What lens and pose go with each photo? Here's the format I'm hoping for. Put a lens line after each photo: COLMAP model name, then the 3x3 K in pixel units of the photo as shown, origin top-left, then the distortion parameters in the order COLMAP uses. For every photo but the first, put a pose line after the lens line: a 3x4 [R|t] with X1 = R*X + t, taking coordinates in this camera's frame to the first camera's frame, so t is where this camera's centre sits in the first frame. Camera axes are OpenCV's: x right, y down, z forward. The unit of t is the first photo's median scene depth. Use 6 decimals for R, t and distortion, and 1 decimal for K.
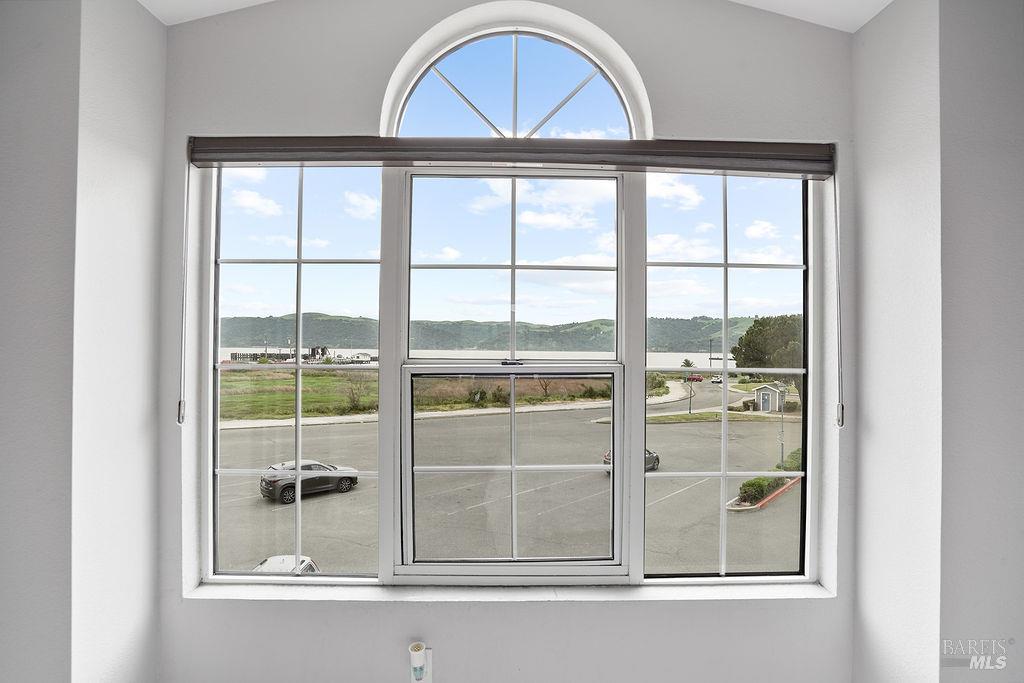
lens RADIAL K [[476.9, 0, 516.1], [0, 476.9, 347.7], [0, 0, 1]] dist [-0.047999, 0.014149]
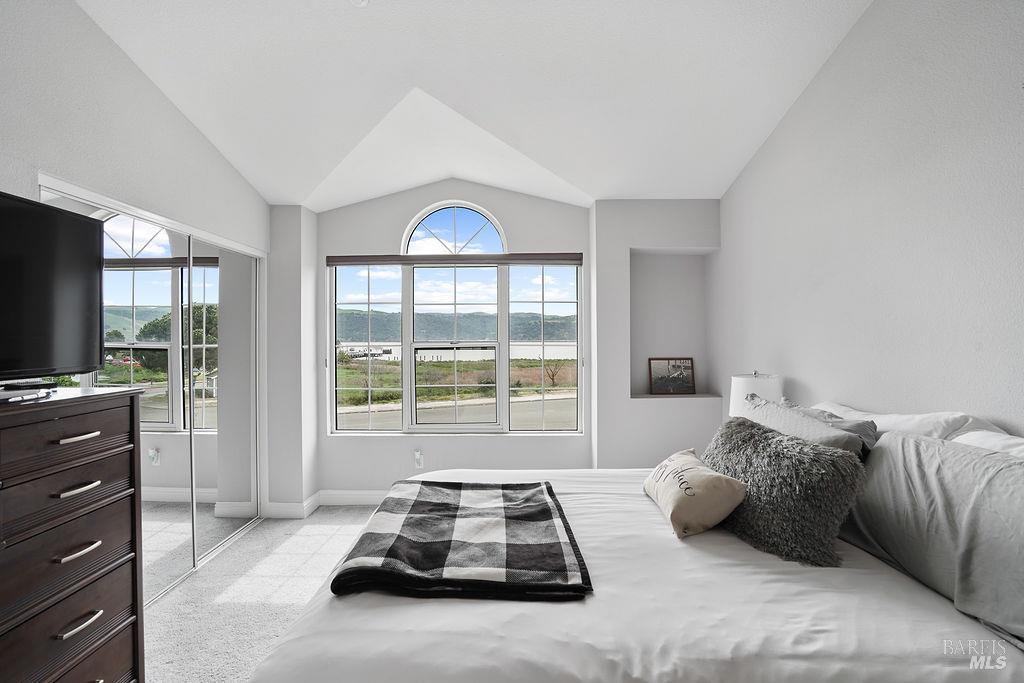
lens RADIAL K [[476.9, 0, 513.2], [0, 476.9, 336.1], [0, 0, 1]] dist [-0.047999, 0.014149]
pose [[0.999479, -0.014022, -0.029067, 0.365980], [0.013852, 0.999886, -0.006046, 0.011901], [0.029148, 0.005640, 0.999559, -1.470058]]
